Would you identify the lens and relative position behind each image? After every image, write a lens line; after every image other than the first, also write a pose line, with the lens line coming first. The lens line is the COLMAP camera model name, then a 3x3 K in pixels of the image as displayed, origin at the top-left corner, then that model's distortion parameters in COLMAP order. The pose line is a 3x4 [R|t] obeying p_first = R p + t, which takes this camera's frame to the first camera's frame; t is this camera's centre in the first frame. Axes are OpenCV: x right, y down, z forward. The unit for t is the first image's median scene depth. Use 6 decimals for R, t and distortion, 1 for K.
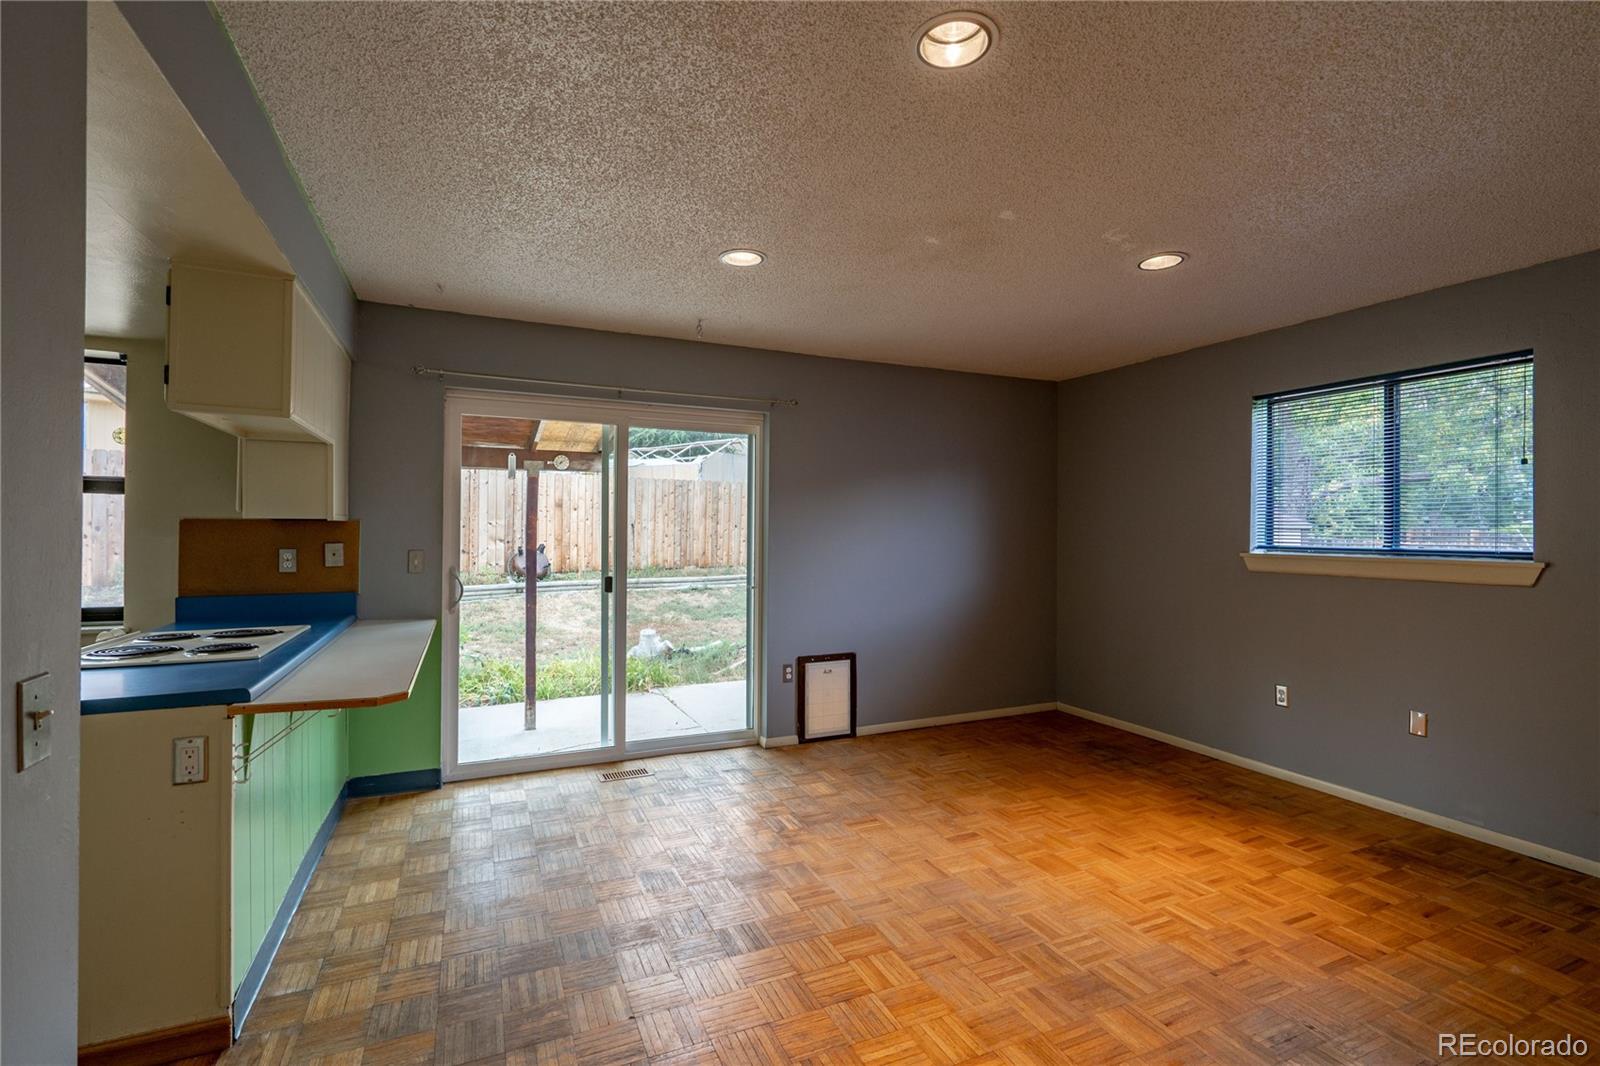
lens RADIAL K [[730.0, 0, 798.8], [0, 730.0, 529.7], [0, 0, 1]] dist [-0.001174, -0.000181]
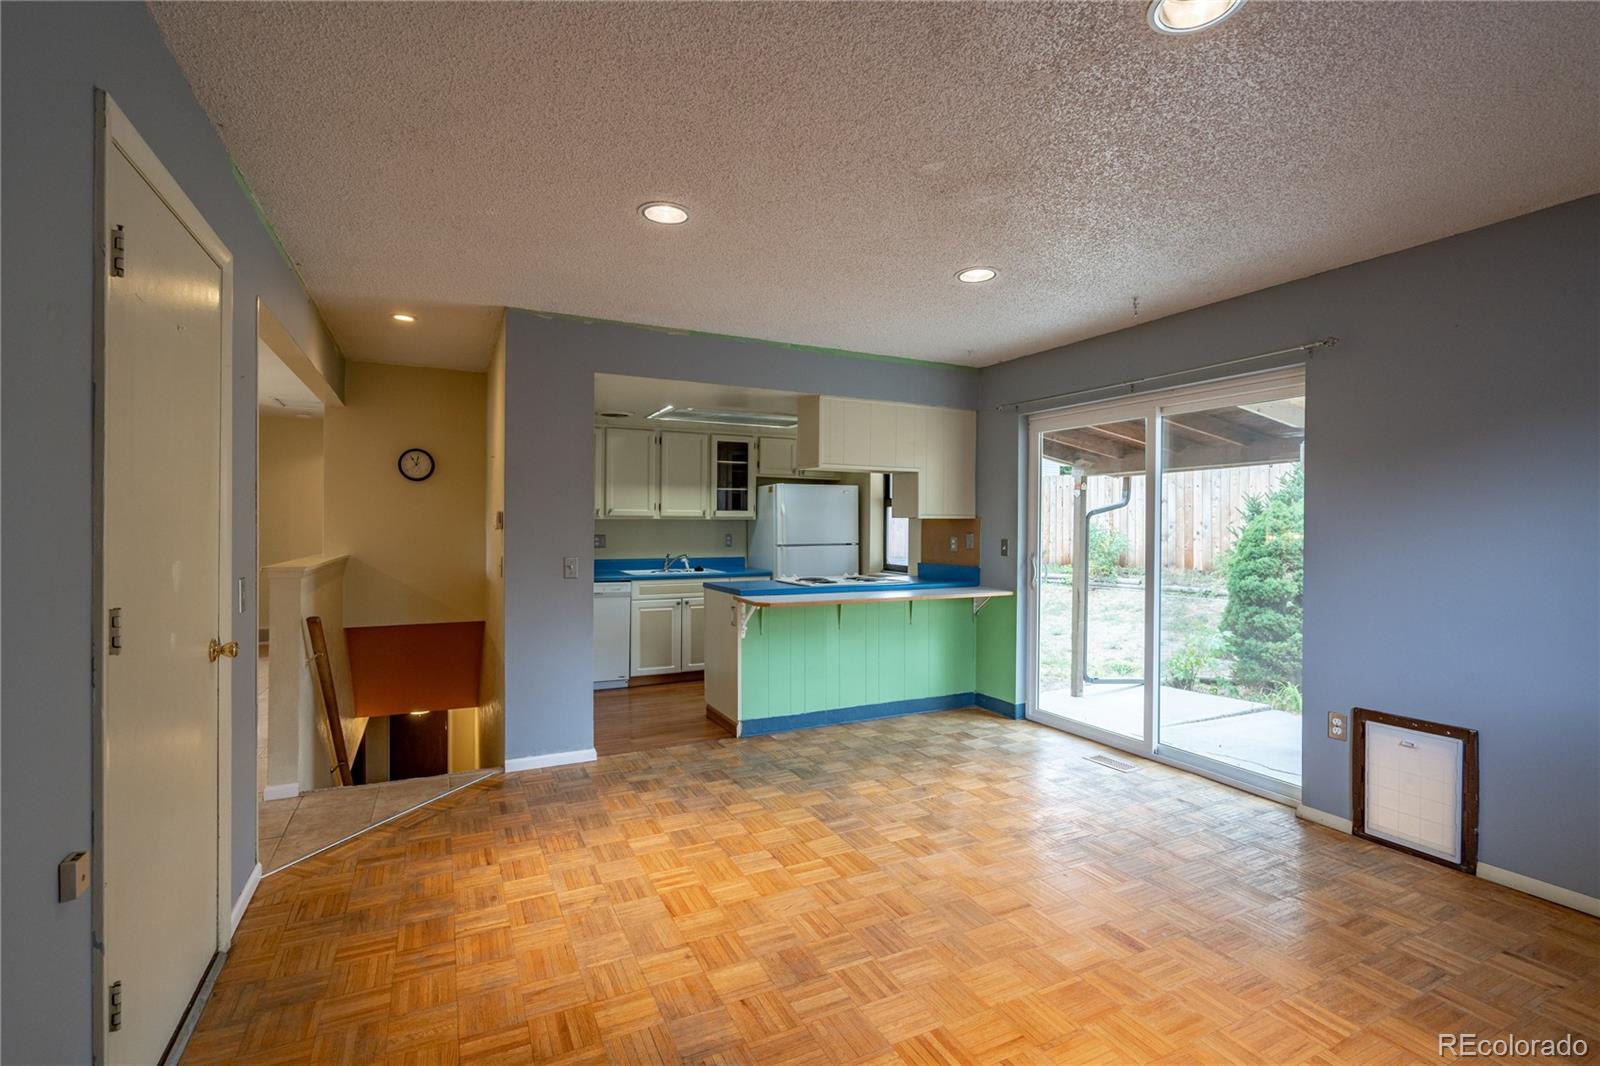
lens RADIAL K [[730.0, 0, 790.4], [0, 730.0, 531.7], [0, 0, 1]] dist [-0.001174, -0.000181]
pose [[0.019670, 0.002772, -0.999803, 0.777950], [0.000442, 0.999996, 0.002781, 0.008752], [0.999806, -0.000497, 0.019669, 0.533538]]
